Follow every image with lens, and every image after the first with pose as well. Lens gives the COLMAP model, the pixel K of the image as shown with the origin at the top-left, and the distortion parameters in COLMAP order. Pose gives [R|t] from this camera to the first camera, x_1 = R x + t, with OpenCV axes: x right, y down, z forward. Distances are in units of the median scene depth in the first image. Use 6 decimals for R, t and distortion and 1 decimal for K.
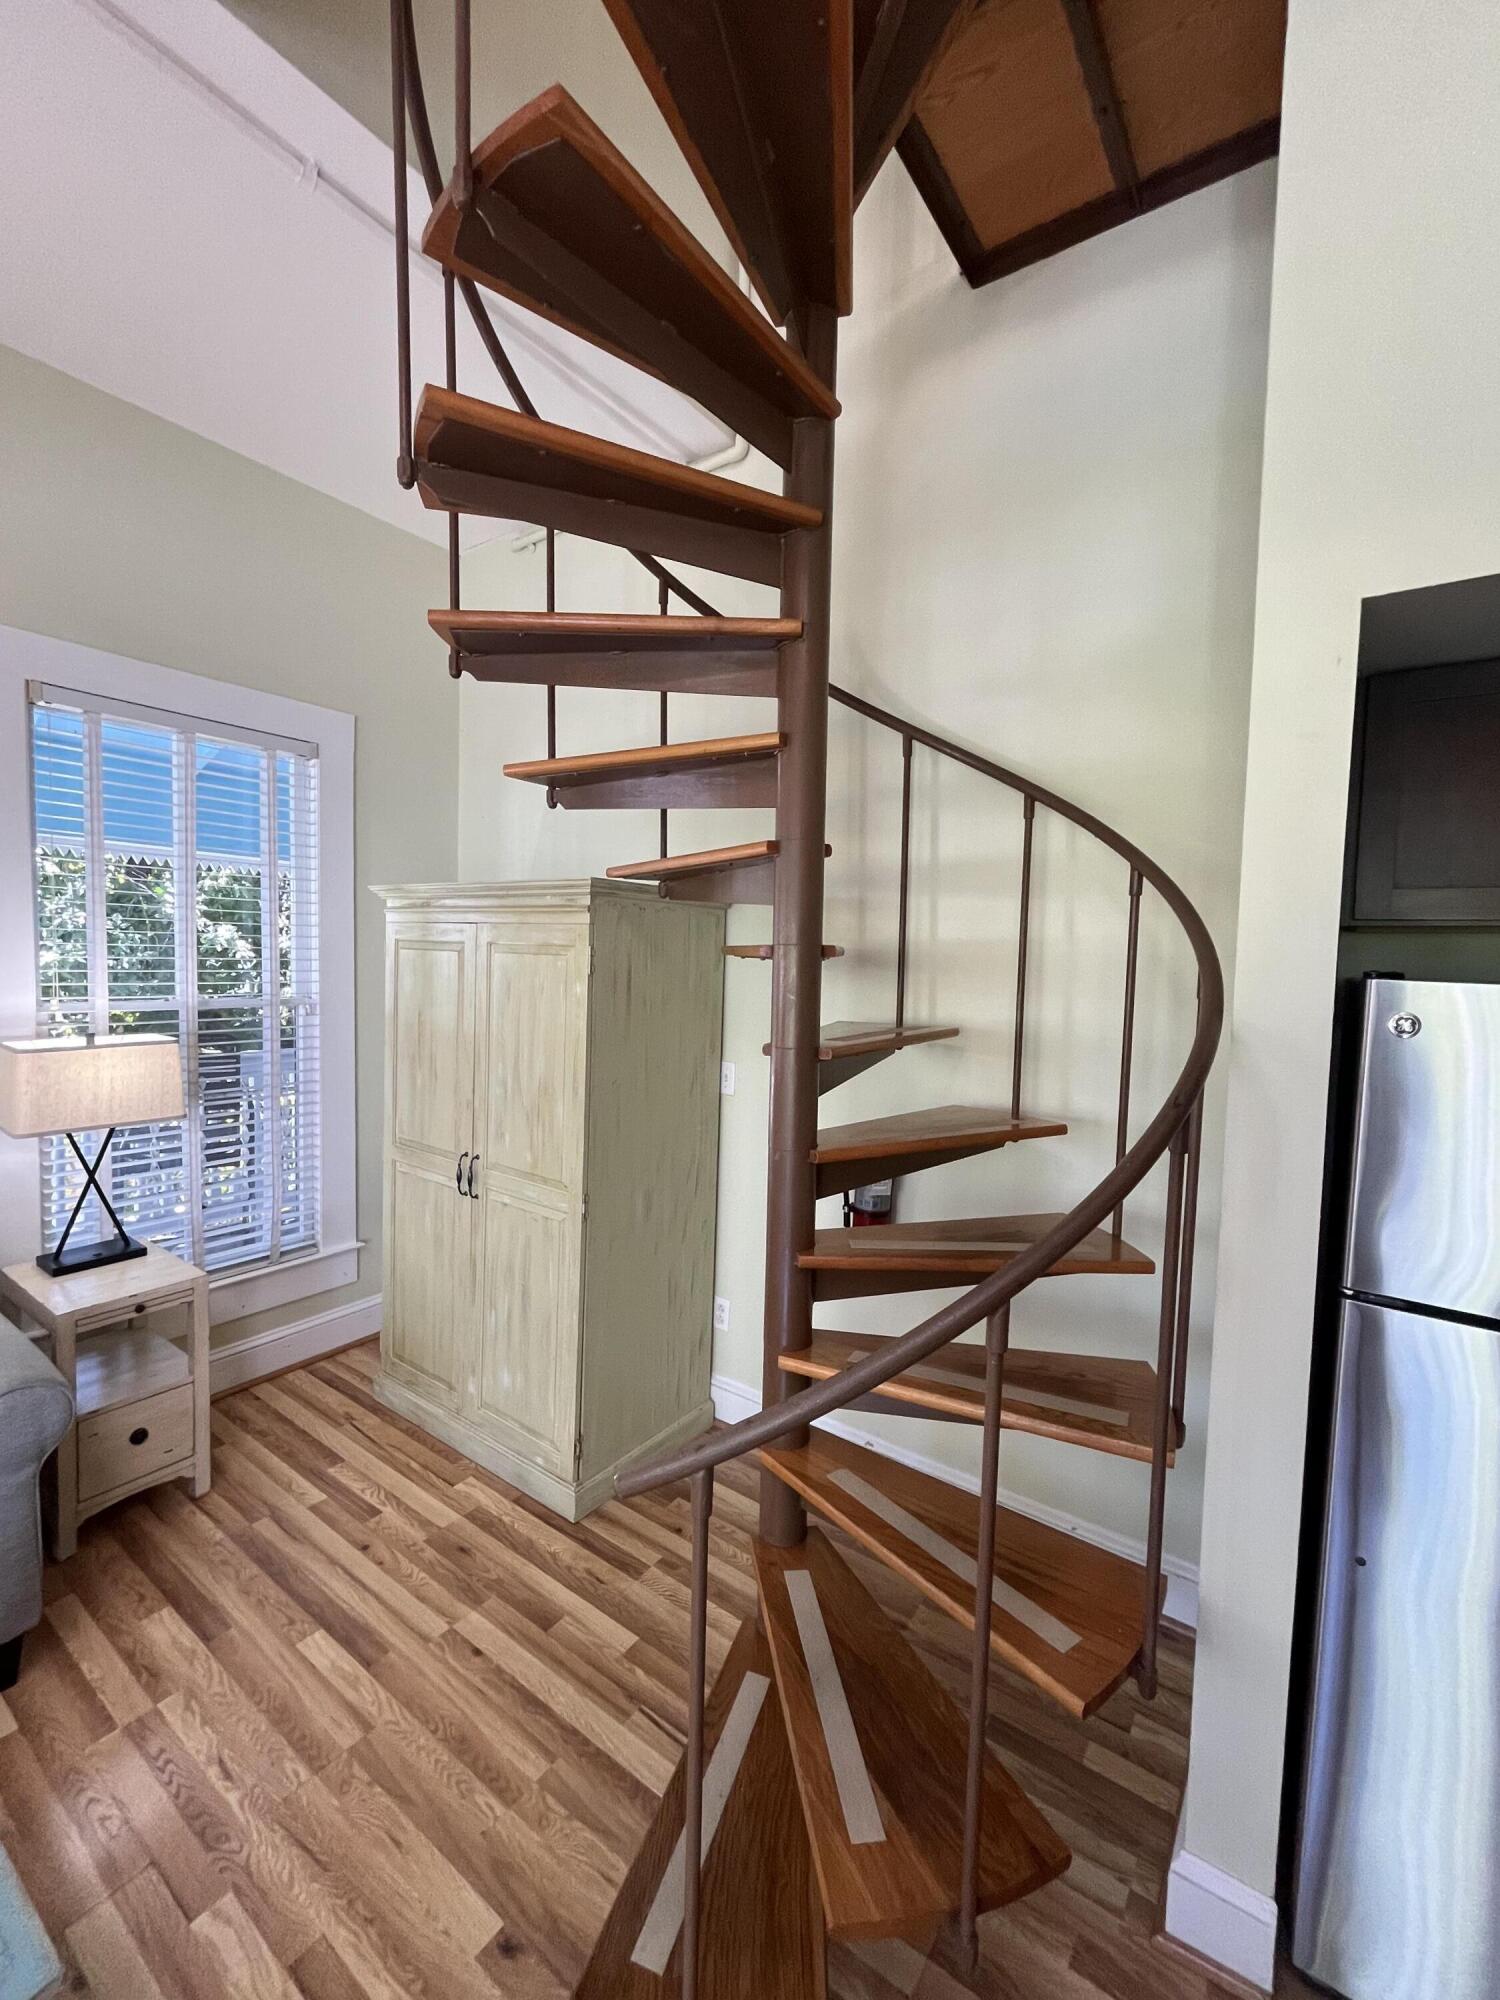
lens RADIAL K [[830.9, 0, 748.2], [0, 830.9, 1003.9], [0, 0, 1]] dist [-0.002606, -0.000040]
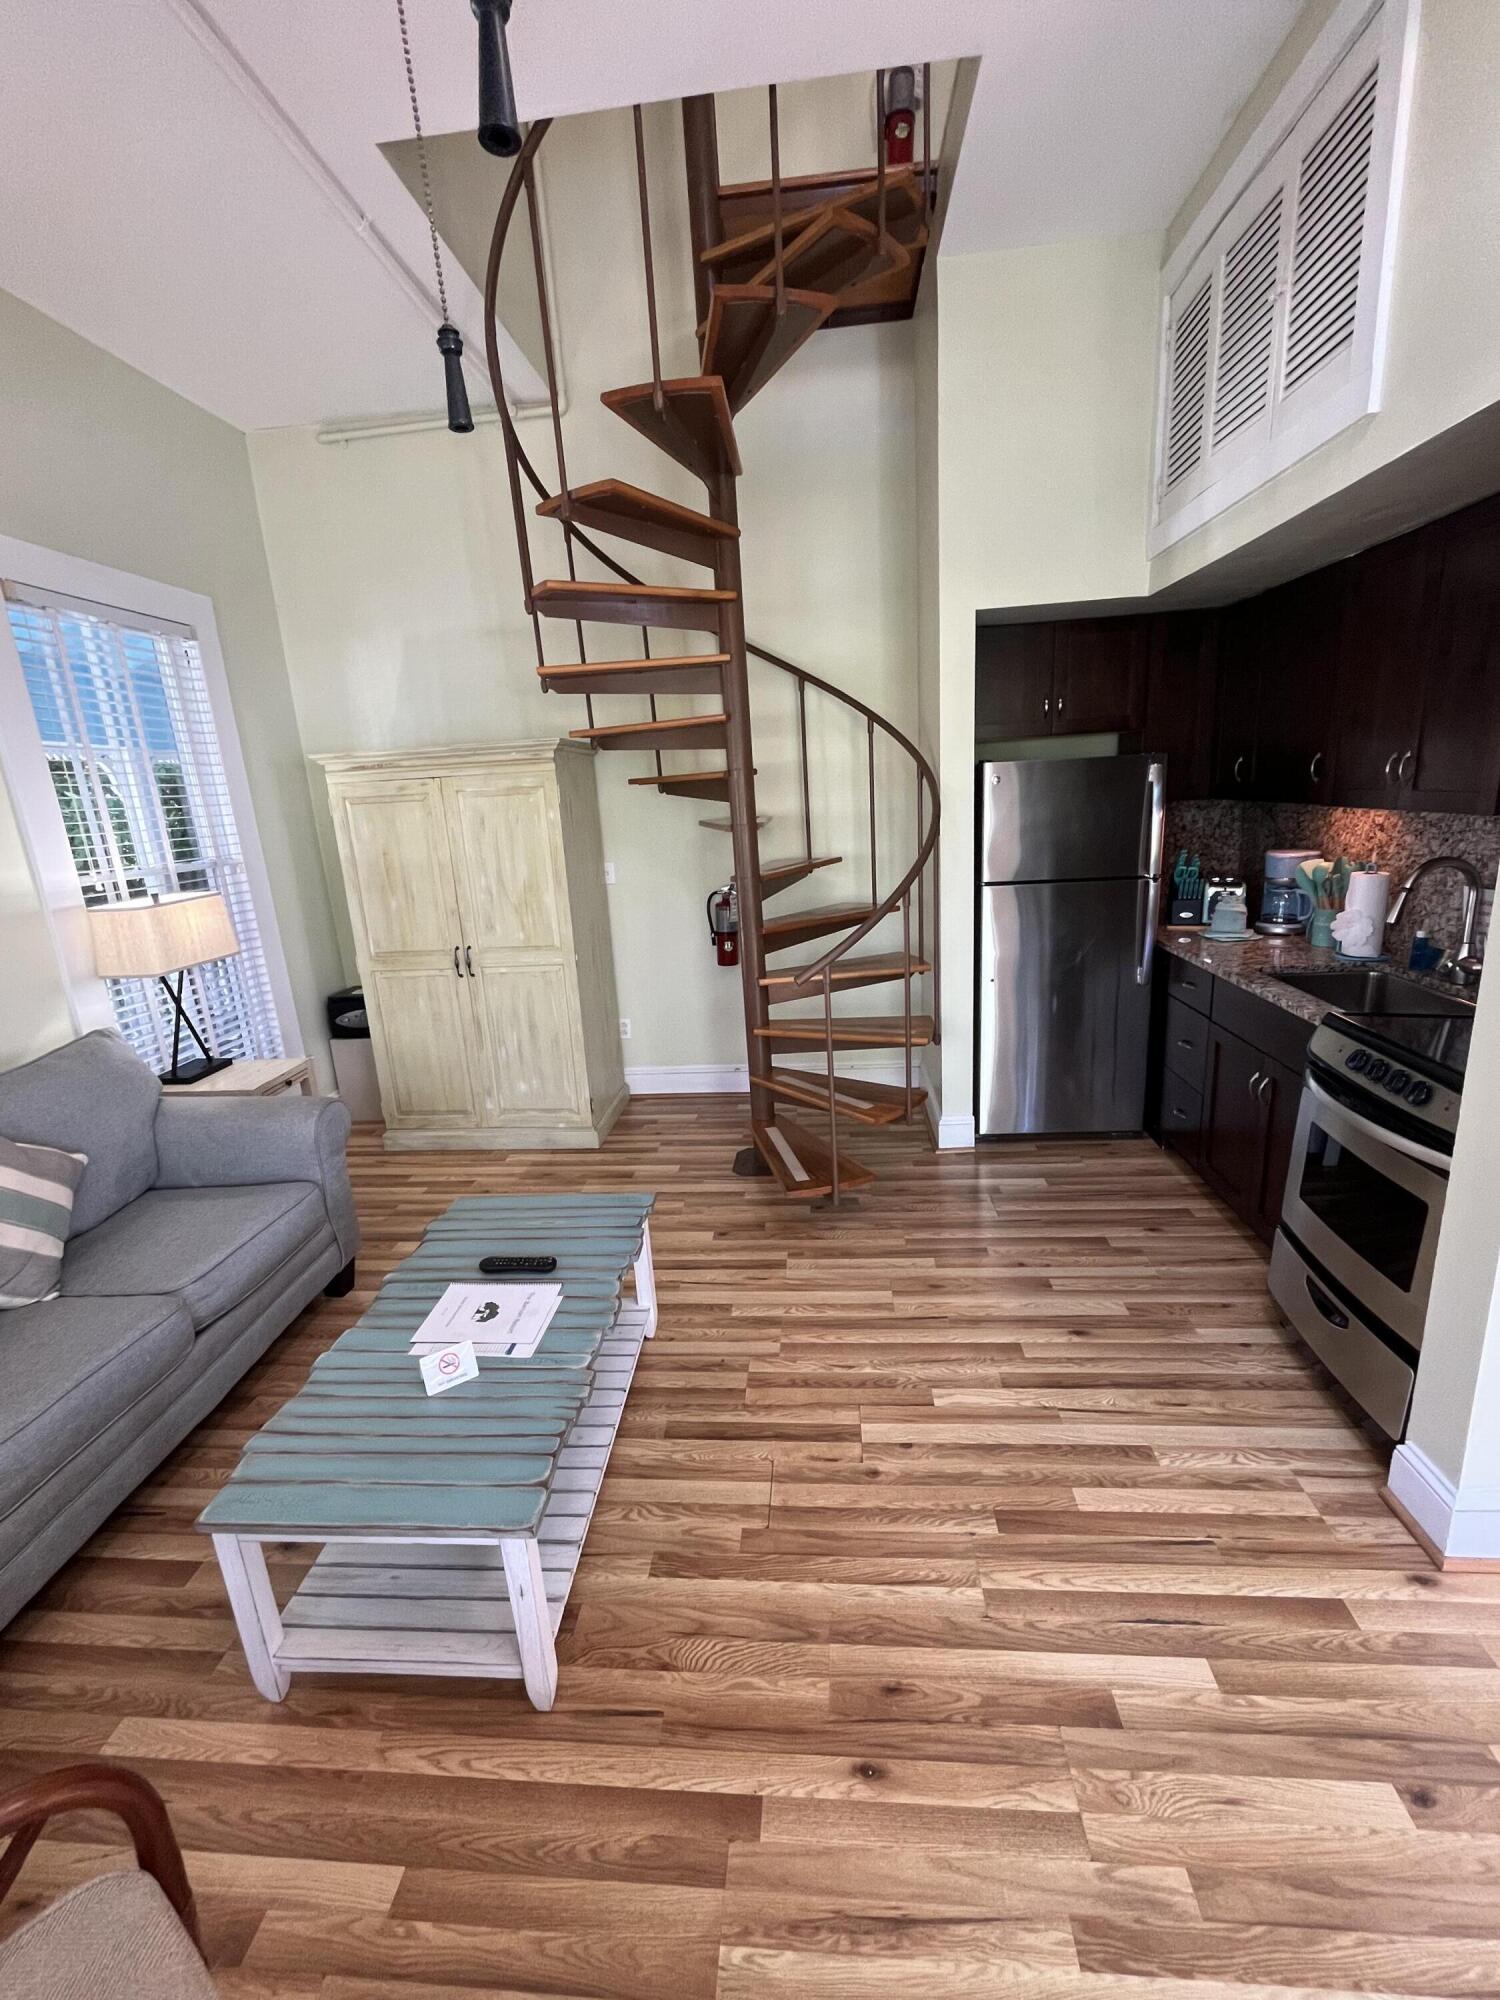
lens RADIAL K [[830.9, 0, 749.6], [0, 830.9, 994.1], [0, 0, 1]] dist [-0.002606, -0.000040]
pose [[0.859617, -0.200690, 0.469874, -0.642930], [0.113446, 0.971643, 0.207459, 0.024649], [-0.498185, -0.125030, 0.858009, -0.497588]]
